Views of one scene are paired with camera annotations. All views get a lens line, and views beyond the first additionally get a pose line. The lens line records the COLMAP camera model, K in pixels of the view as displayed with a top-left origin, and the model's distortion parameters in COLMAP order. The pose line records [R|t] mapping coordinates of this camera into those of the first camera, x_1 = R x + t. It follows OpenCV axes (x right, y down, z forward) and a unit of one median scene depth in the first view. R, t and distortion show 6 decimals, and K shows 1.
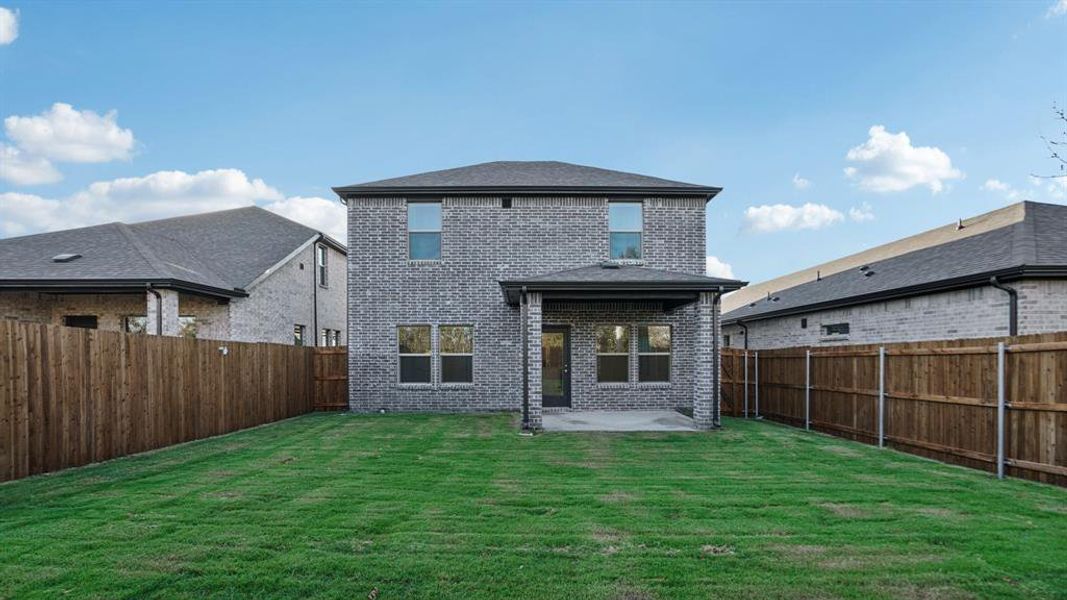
lens RADIAL K [[521.3, 0, 532.6], [0, 521.3, 318.7], [0, 0, 1]] dist [-0.062915, 0.027383]
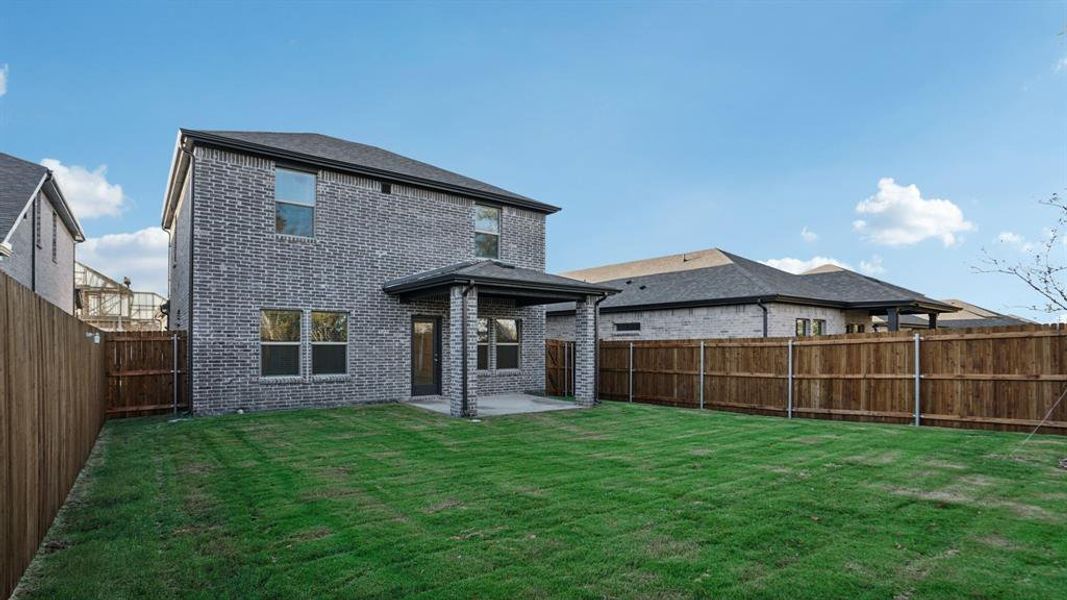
lens RADIAL K [[507.4, 0, 533.5], [0, 507.4, 300.0], [0, 0, 1]] dist [-0.059784, 0.021871]
pose [[0.802853, 0.056240, 0.593518, -0.465490], [-0.047666, 0.998409, -0.030128, 0.002544], [-0.594268, -0.004102, 0.804257, 0.092188]]
